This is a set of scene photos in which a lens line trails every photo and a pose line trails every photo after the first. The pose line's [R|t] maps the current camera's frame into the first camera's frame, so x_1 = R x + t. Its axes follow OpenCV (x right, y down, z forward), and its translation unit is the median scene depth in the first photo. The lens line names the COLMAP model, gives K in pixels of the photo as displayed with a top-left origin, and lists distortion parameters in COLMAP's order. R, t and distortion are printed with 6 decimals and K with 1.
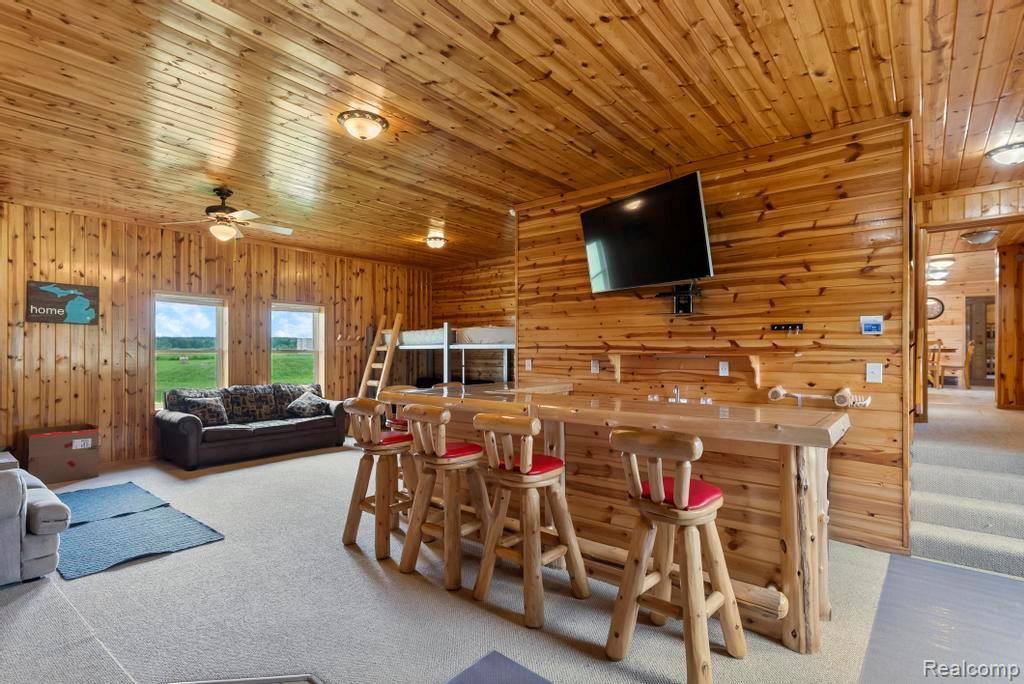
lens RADIAL K [[490.8, 0, 496.9], [0, 490.8, 350.8], [0, 0, 1]] dist [-0.003859, 0.001617]
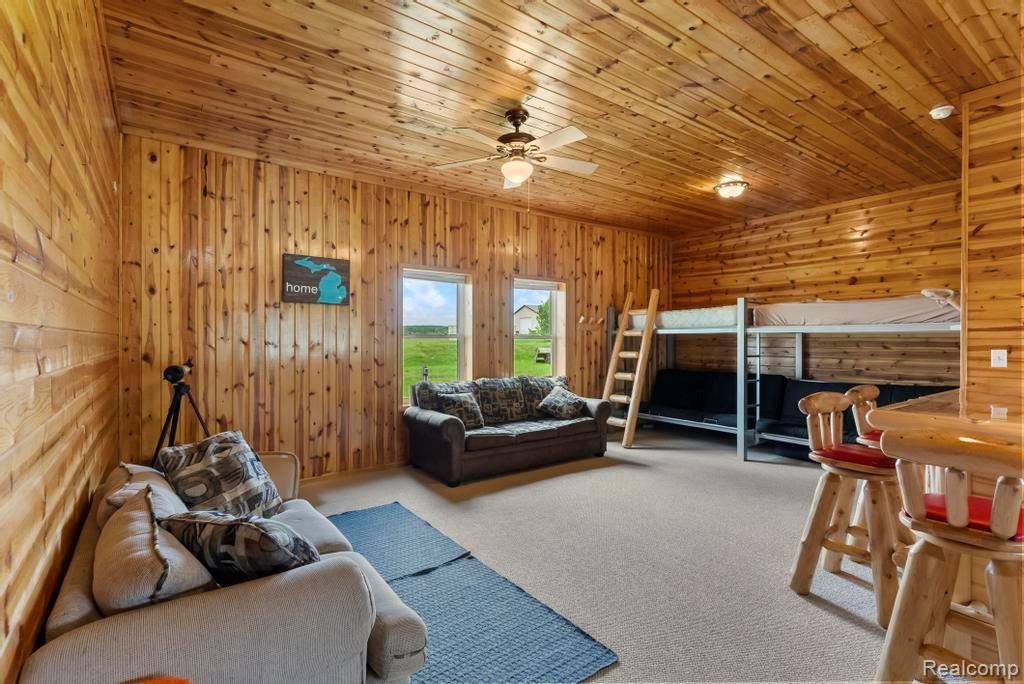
lens RADIAL K [[490.8, 0, 513.1], [0, 490.8, 340.9], [0, 0, 1]] dist [-0.003859, 0.001617]
pose [[0.966329, 0.000824, -0.257310, -0.346588], [0.001121, 0.999972, 0.007411, 0.002825], [0.257309, -0.007450, 0.966301, 0.272828]]
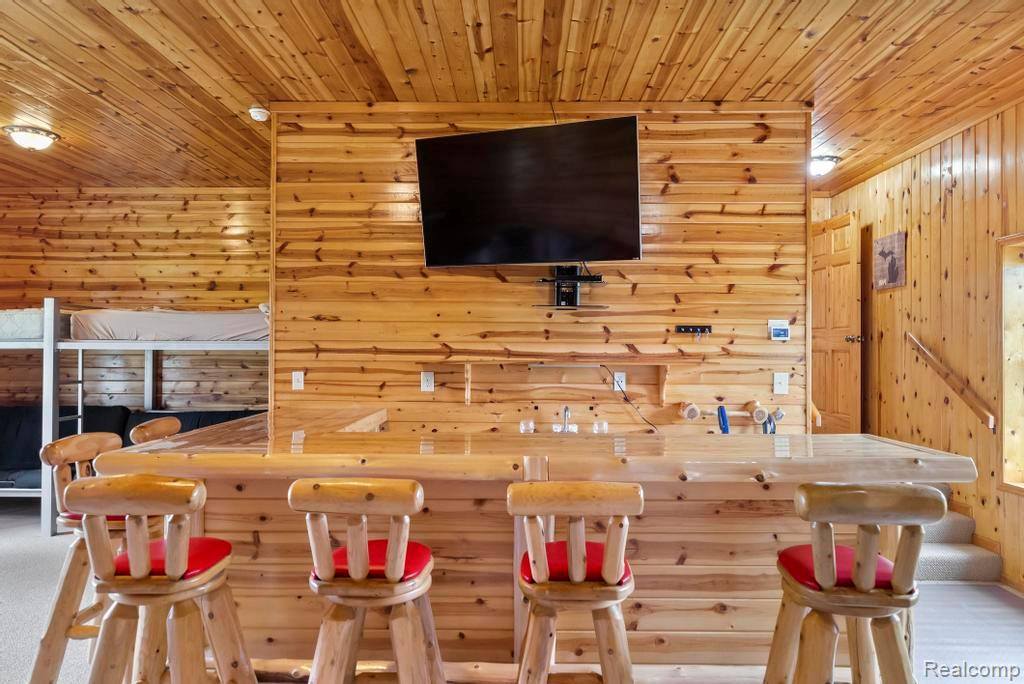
lens RADIAL K [[680.9, 0, 512.8], [0, 680.9, 343.1], [0, 0, 1]] dist [-0.004373, 0.007665]
pose [[0.780013, 0.009602, 0.625689, -0.240154], [-0.004862, 0.999945, -0.009284, -0.009120], [-0.625744, 0.004199, 0.780017, 0.205928]]
